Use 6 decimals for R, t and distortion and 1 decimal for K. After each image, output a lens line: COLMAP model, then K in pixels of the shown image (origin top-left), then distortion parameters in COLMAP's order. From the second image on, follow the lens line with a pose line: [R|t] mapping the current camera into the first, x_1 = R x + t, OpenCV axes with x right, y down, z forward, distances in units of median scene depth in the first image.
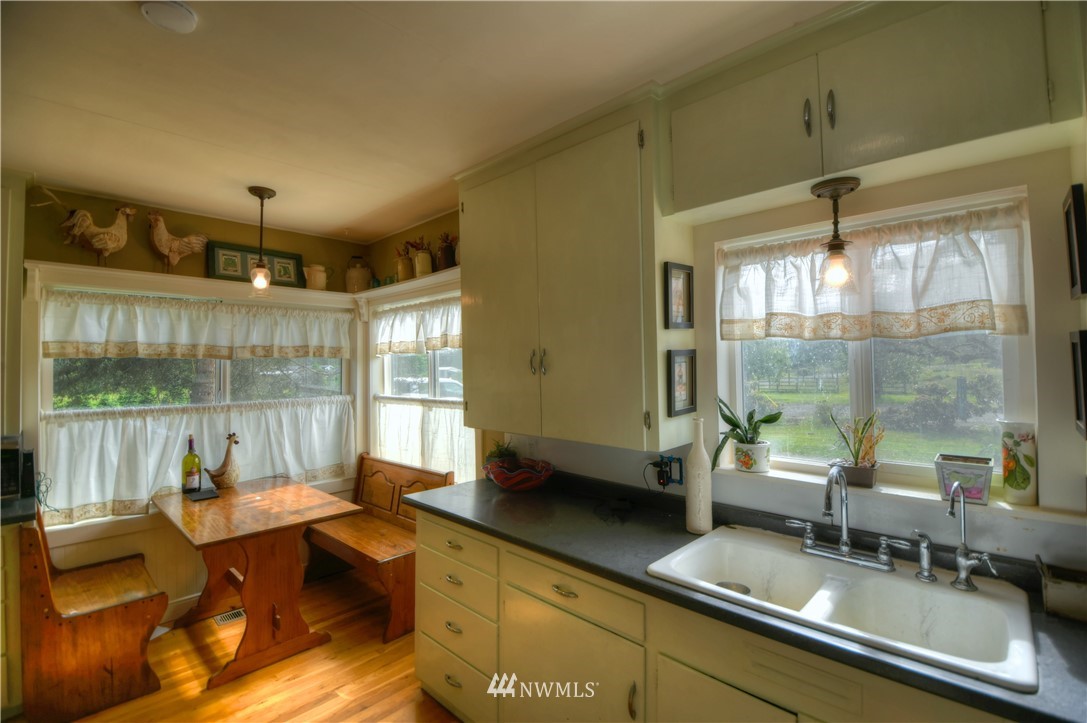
lens RADIAL K [[477.5, 0, 543.6], [0, 477.5, 353.4], [0, 0, 1]] dist [0.002893, -0.020518]
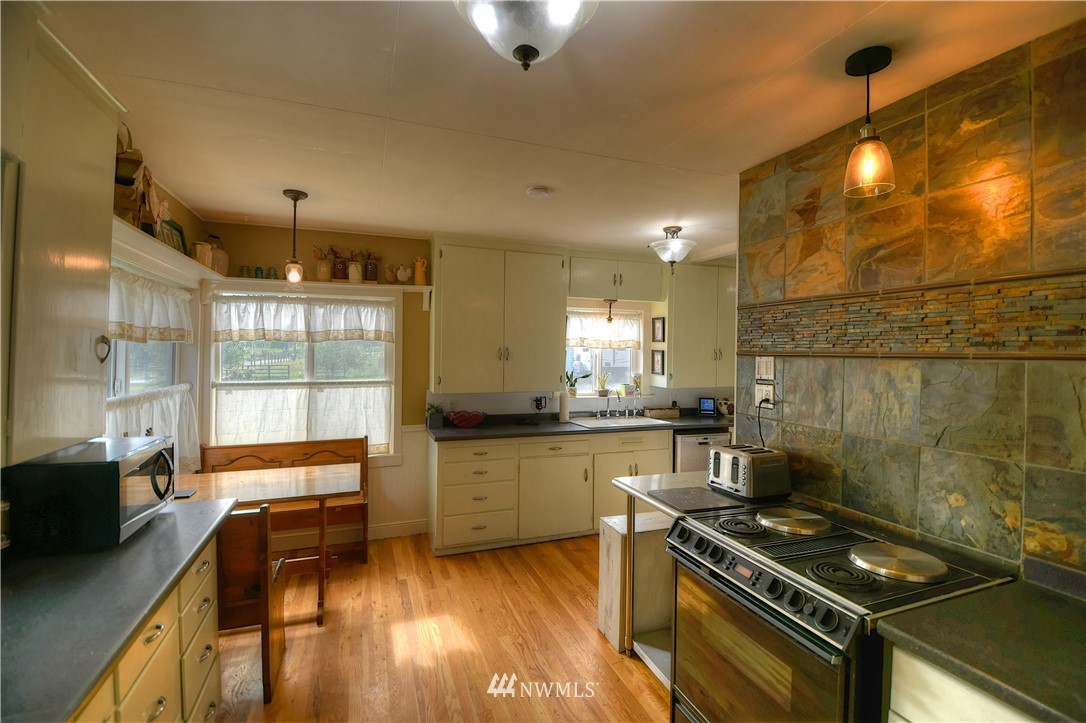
lens RADIAL K [[477.1, 0, 543.1], [0, 477.1, 353.4], [0, 0, 1]] dist [0.002893, -0.020518]
pose [[0.452966, 0.013540, 0.891425, -1.569742], [-0.039044, 0.999227, 0.004663, 0.000913], [-0.890672, -0.036917, 0.453145, -0.024384]]
